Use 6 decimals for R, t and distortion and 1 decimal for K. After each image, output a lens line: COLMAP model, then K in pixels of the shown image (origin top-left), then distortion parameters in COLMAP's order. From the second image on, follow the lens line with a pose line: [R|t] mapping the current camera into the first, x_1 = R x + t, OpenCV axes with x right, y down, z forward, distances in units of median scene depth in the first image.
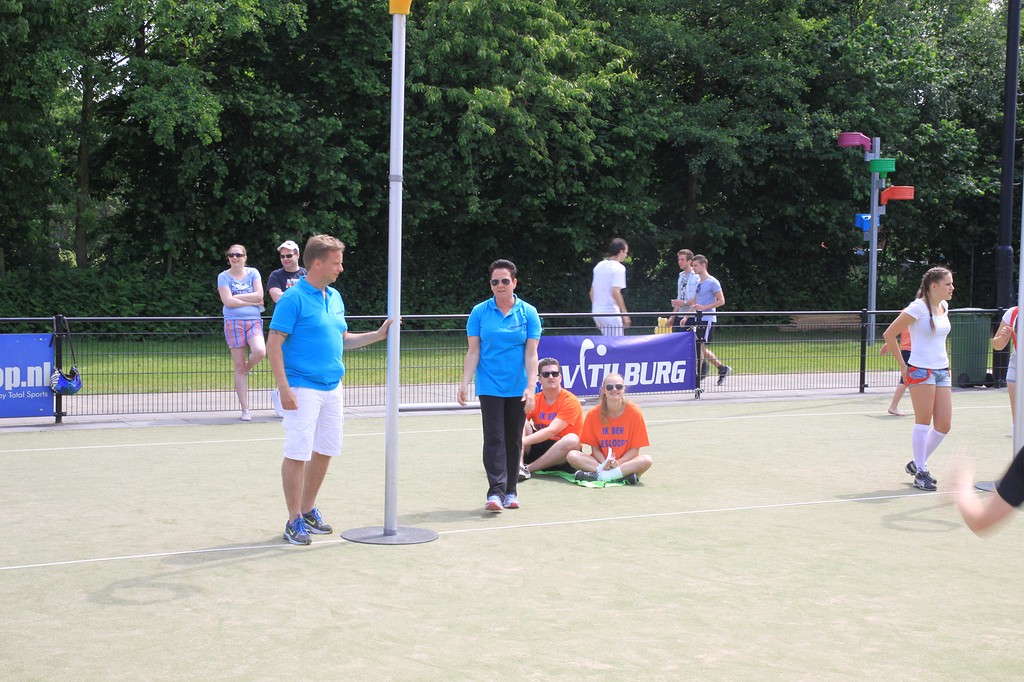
lens RADIAL K [[1733.6, 0, 511.3], [0, 1733.6, 340.9], [0, 0, 1]] dist [0.009270, 0.000000]
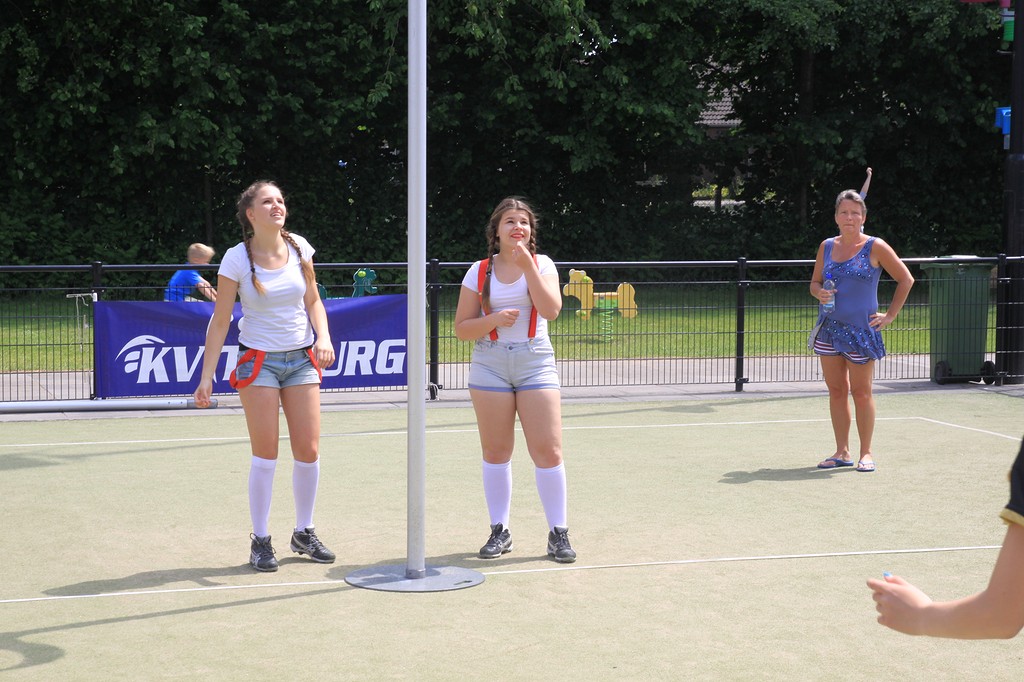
lens RADIAL K [[2399.2, 0, 513.1], [0, 2399.2, 340.0], [0, 0, 1]] dist [0.297067, 0.000000]
pose [[0.986355, 0.006882, -0.164489, 0.246739], [-0.003857, 0.999818, 0.018706, -0.004698], [0.164588, -0.017816, 0.986202, 0.103714]]
